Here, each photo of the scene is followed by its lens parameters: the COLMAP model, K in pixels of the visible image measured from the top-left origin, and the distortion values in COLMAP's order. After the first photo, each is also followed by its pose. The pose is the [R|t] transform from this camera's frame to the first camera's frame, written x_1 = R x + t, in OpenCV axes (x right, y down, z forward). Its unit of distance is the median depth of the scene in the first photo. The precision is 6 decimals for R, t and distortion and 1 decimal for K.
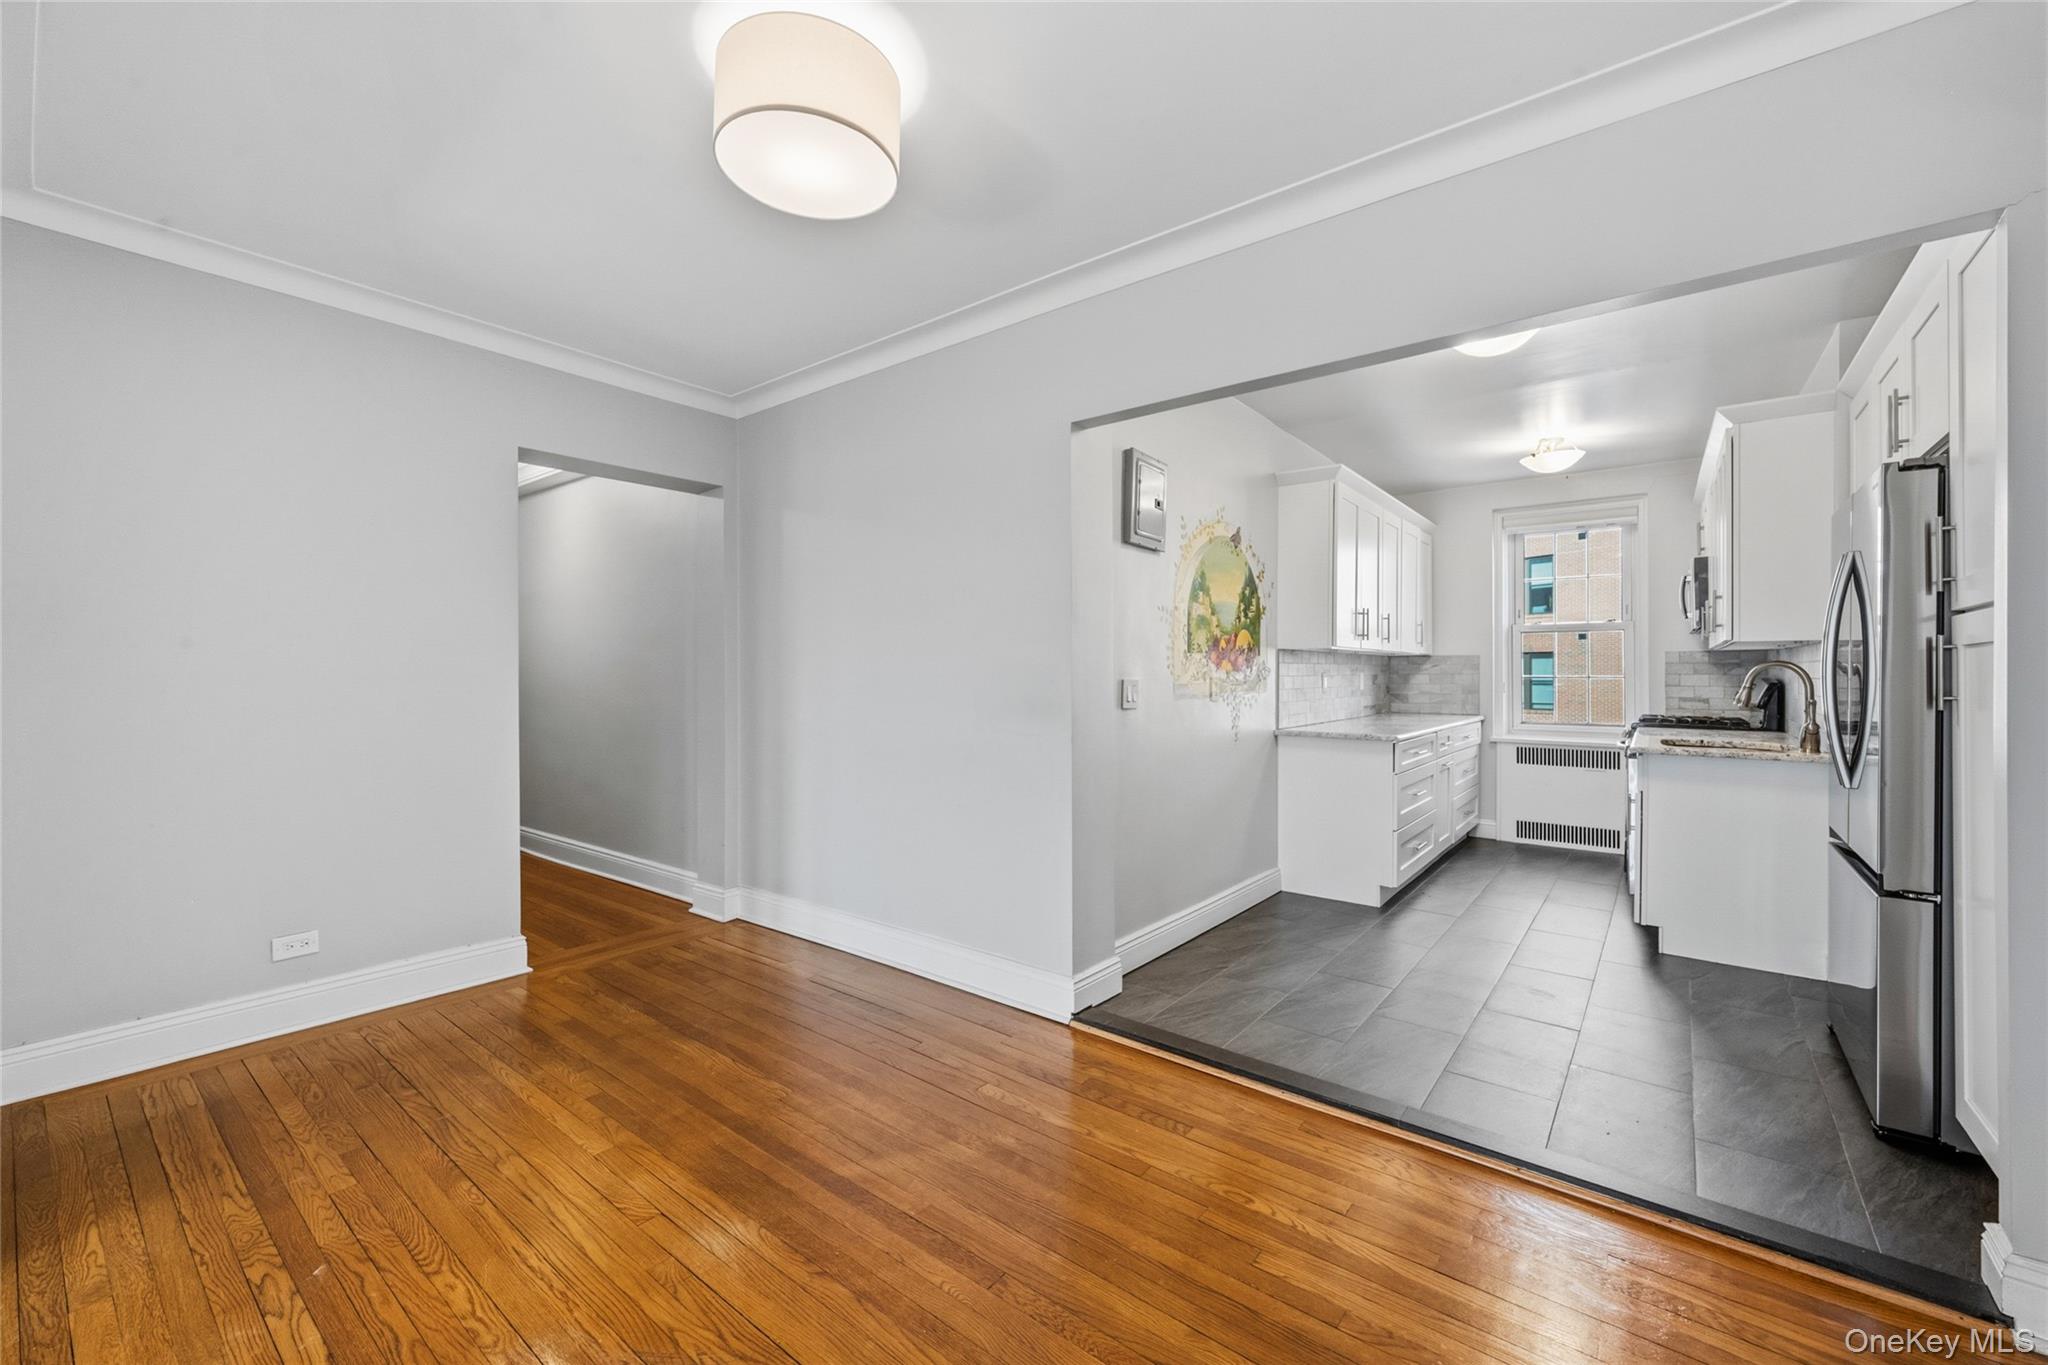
lens RADIAL K [[816.5, 0, 1024.0], [0, 816.5, 673.8], [0, 0, 1]] dist [-0.001946, 0.000749]
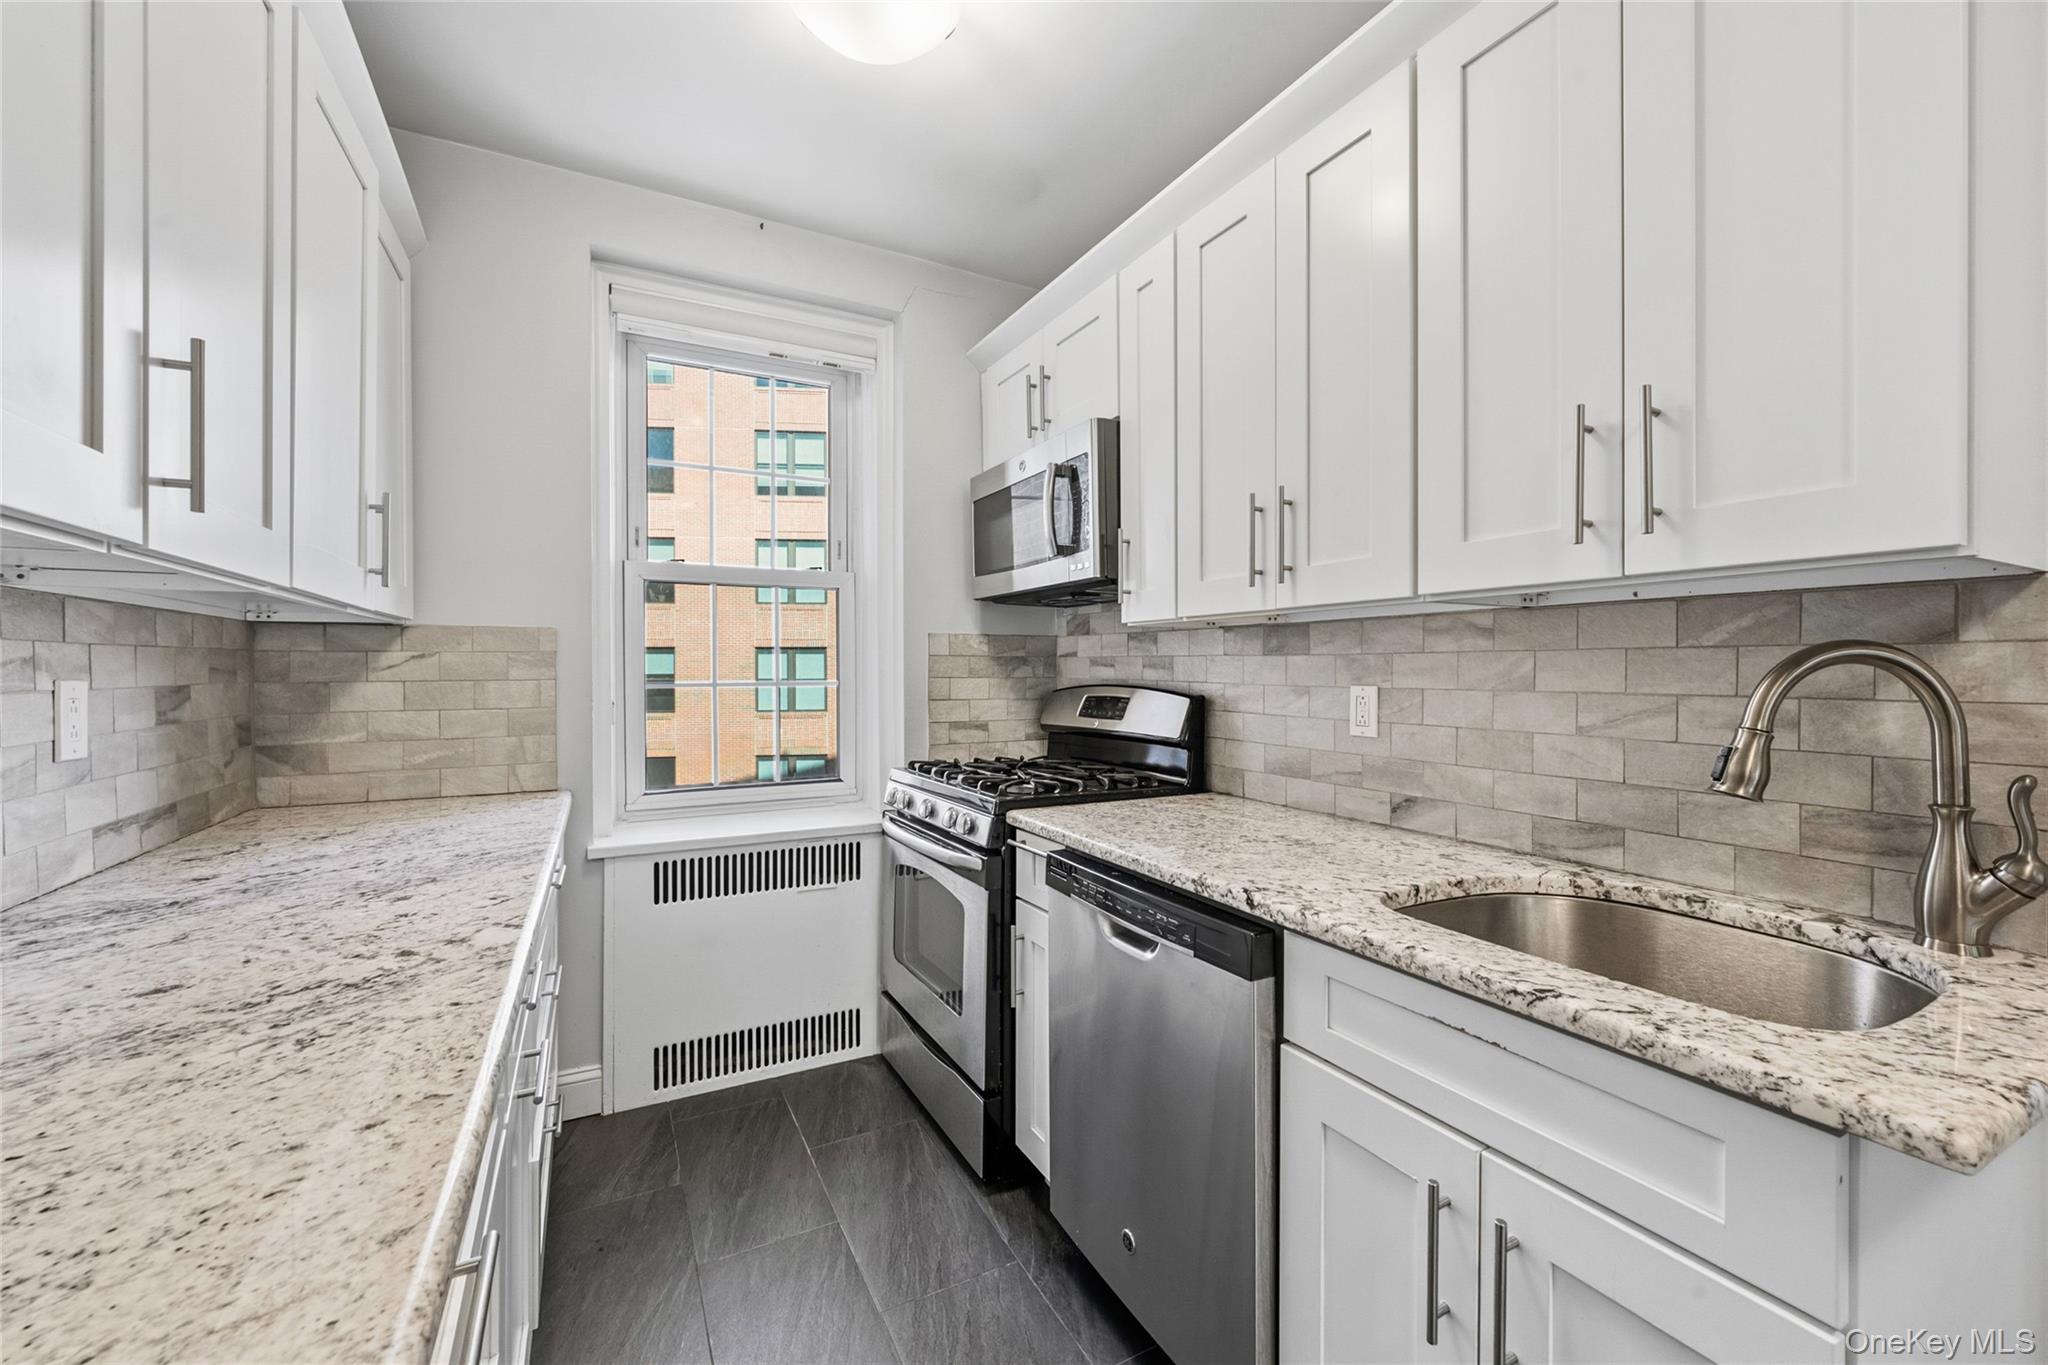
lens RADIAL K [[816.5, 0, 1023.2], [0, 816.5, 665.3], [0, 0, 1]] dist [-0.001946, 0.000749]
pose [[0.407698, 0.006201, 0.913096, 0.634695], [0.002069, 0.999968, -0.007714, -0.005548], [-0.913114, 0.005034, 0.407673, 1.357674]]
